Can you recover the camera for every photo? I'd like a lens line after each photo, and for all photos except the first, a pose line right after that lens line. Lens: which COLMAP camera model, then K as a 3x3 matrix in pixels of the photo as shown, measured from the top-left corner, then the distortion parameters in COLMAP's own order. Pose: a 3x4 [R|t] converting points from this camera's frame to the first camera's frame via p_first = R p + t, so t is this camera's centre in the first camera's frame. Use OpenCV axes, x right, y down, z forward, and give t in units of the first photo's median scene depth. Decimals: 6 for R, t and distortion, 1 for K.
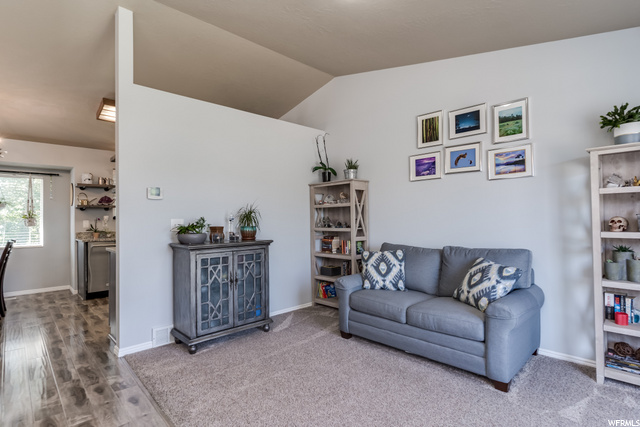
lens RADIAL K [[326.2, 0, 318.1], [0, 326.2, 214.9], [0, 0, 1]] dist [-0.001281, 0.000869]
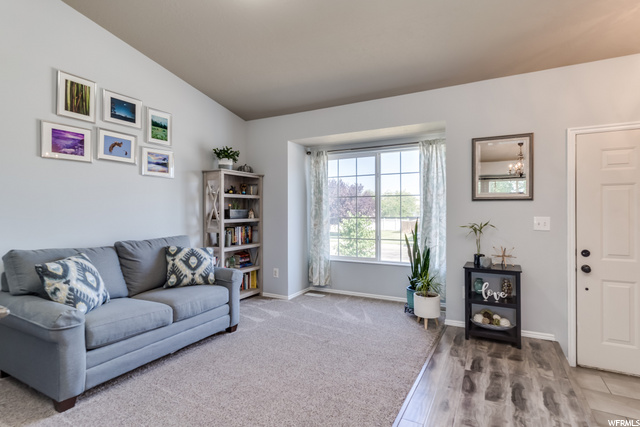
lens RADIAL K [[326.2, 0, 318.1], [0, 326.2, 214.9], [0, 0, 1]] dist [-0.001281, 0.000869]
pose [[-0.282377, 0.013816, 0.959204, -0.644344], [0.006268, 0.999902, -0.012556, 0.038318], [-0.959283, 0.002467, -0.282436, 0.758136]]
